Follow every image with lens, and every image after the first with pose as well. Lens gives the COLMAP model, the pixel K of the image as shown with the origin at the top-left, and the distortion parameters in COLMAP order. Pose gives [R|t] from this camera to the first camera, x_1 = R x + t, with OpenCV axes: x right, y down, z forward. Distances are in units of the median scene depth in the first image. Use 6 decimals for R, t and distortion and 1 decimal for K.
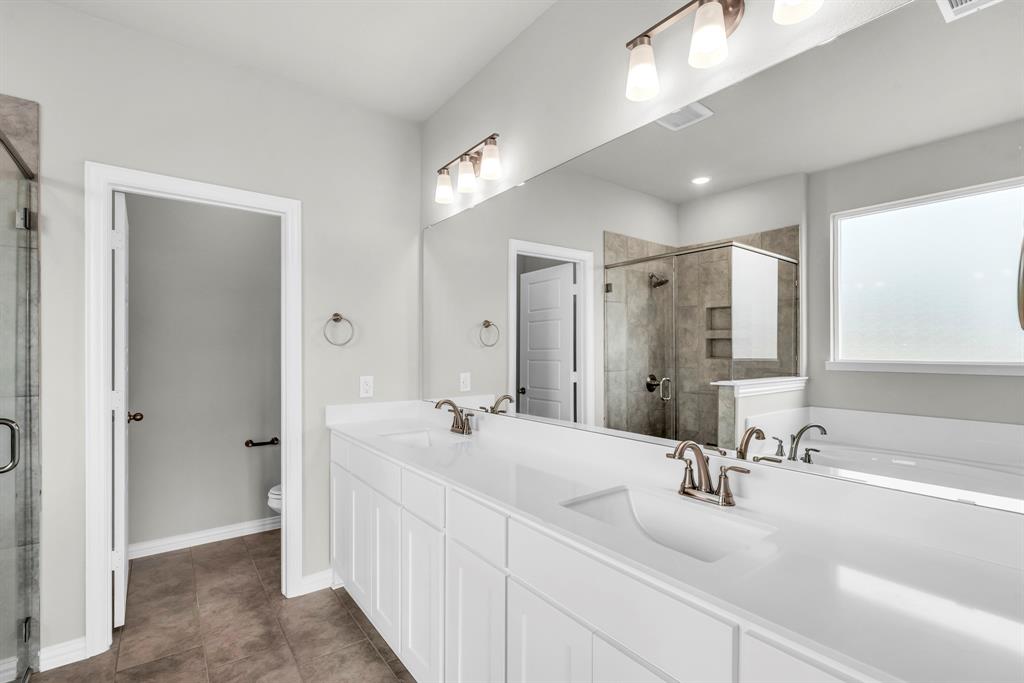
lens RADIAL K [[467.8, 0, 514.4], [0, 467.8, 345.6], [0, 0, 1]] dist [-0.000093, 0.000192]
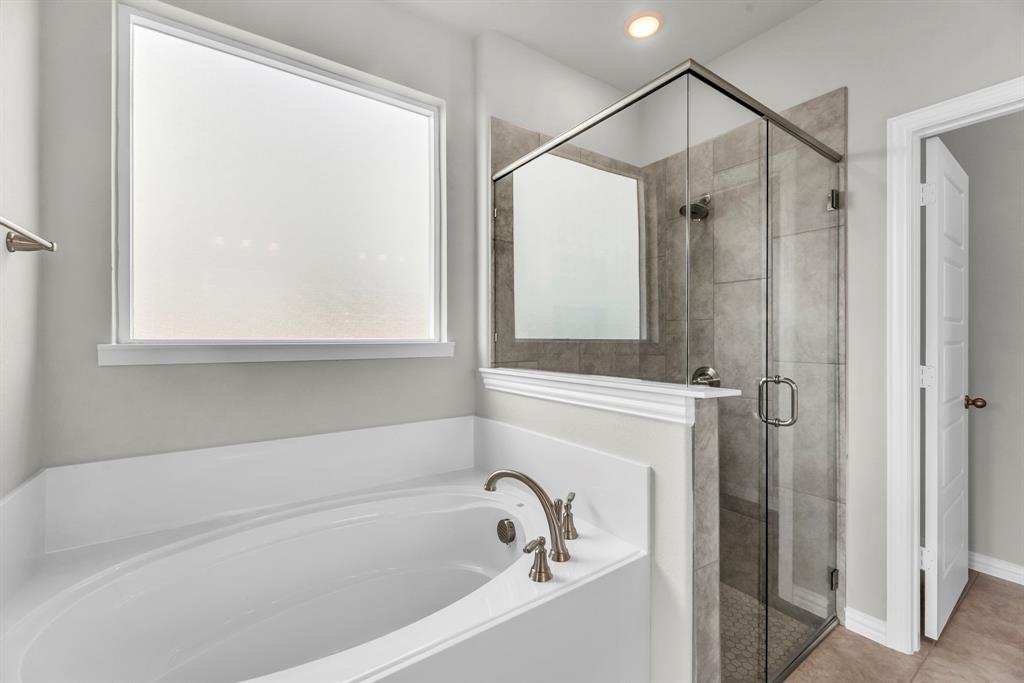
lens RADIAL K [[427.2, 0, 515.5], [0, 427.2, 336.4], [0, 0, 1]] dist [0.000206, -0.000059]
pose [[-0.033336, 0.001876, -0.999442, -0.031076], [0.011013, 0.999938, 0.001510, 0.034210], [0.999384, -0.010957, -0.033355, 0.286368]]
